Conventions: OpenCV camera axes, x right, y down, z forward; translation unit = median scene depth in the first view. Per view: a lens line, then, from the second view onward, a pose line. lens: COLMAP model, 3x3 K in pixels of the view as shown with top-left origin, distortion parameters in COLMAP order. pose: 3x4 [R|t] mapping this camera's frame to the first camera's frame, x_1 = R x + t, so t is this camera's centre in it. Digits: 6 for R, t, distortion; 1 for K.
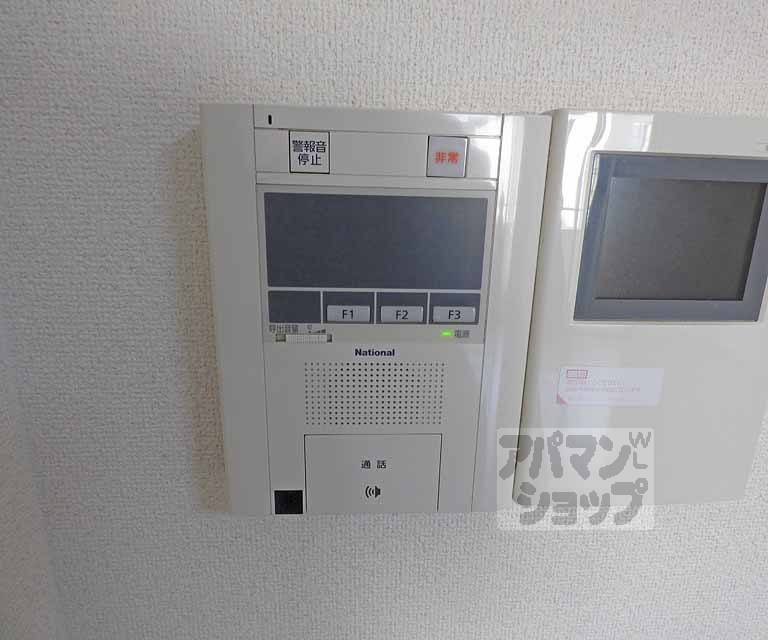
lens RADIAL K [[502.0, 0, 384.3], [0, 502.0, 321.2], [0, 0, 1]] dist [-0.002638, -0.005846]
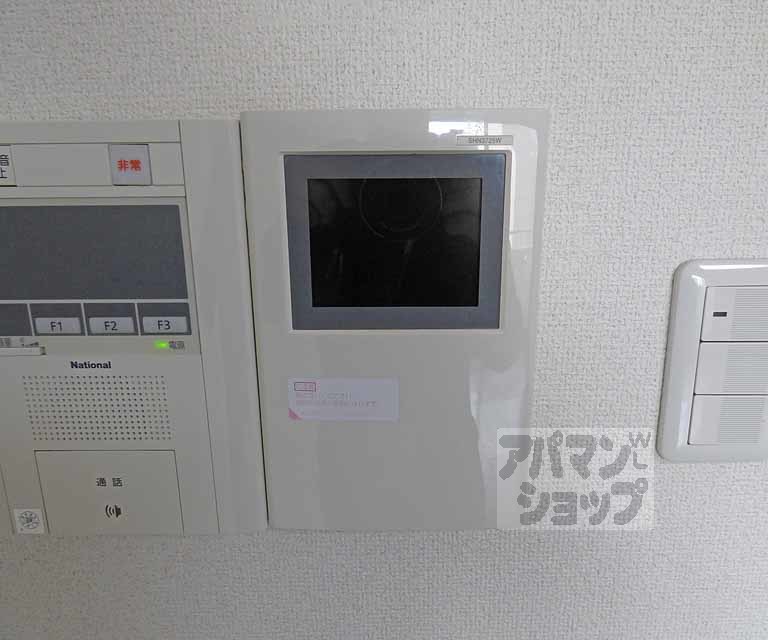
lens RADIAL K [[502.0, 0, 383.8], [0, 502.0, 320.6], [0, 0, 1]] dist [-0.002638, -0.005846]
pose [[0.996476, -0.018449, -0.081830, 0.640228], [0.013799, 0.998276, -0.057041, 0.039491], [0.082741, 0.055711, 0.995013, 0.068467]]
